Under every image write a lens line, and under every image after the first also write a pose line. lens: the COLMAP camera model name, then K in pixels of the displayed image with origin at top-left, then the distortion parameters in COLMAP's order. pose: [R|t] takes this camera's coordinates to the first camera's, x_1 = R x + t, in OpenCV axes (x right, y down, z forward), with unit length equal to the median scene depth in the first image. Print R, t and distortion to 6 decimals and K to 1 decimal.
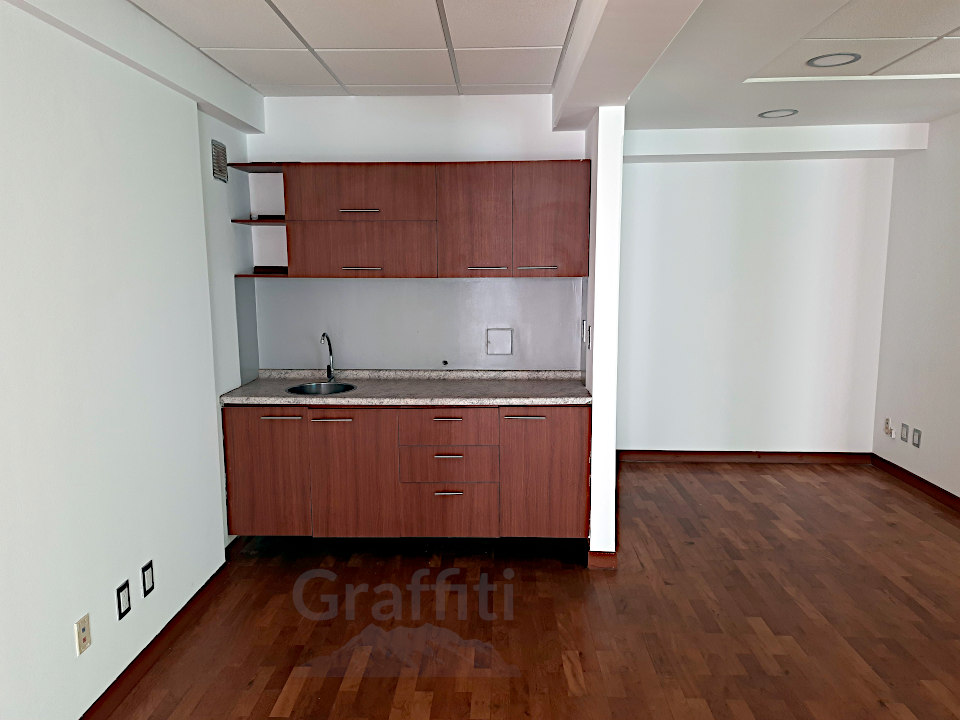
lens RADIAL K [[688.9, 0, 481.6], [0, 688.9, 357.9], [0, 0, 1]] dist [0.044602, -0.005226]
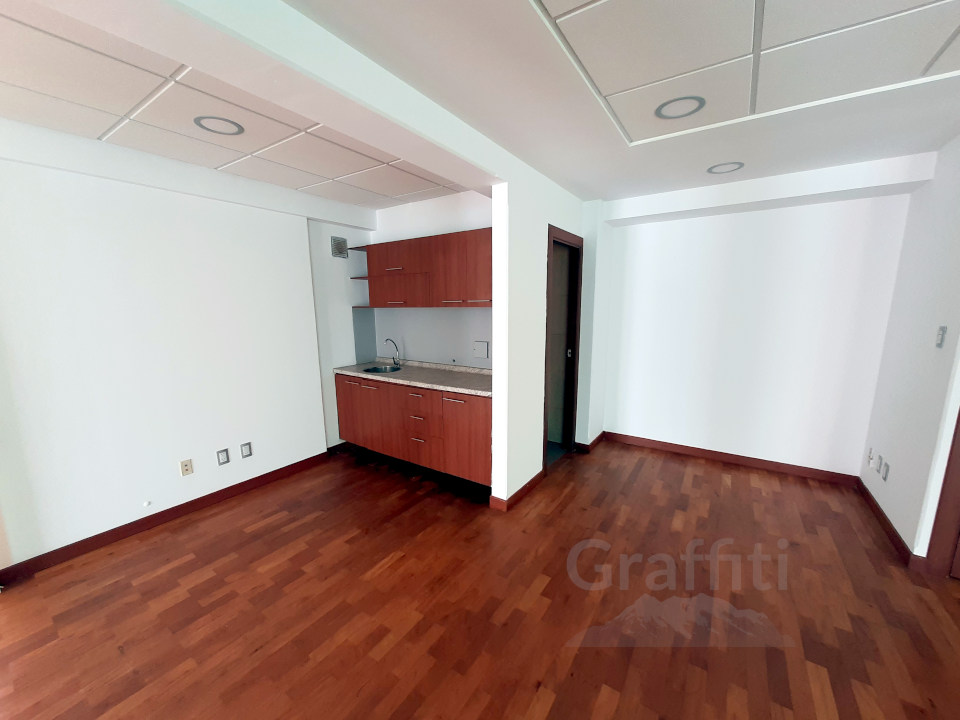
lens RADIAL K [[380.3, 0, 480.6], [0, 380.3, 373.5], [0, 0, 1]] dist [-0.002769, -0.000657]
pose [[0.847284, 0.094245, -0.522712, 0.509647], [-0.068242, 0.995291, 0.068835, -0.032110], [0.526738, -0.022651, 0.849726, 0.290210]]
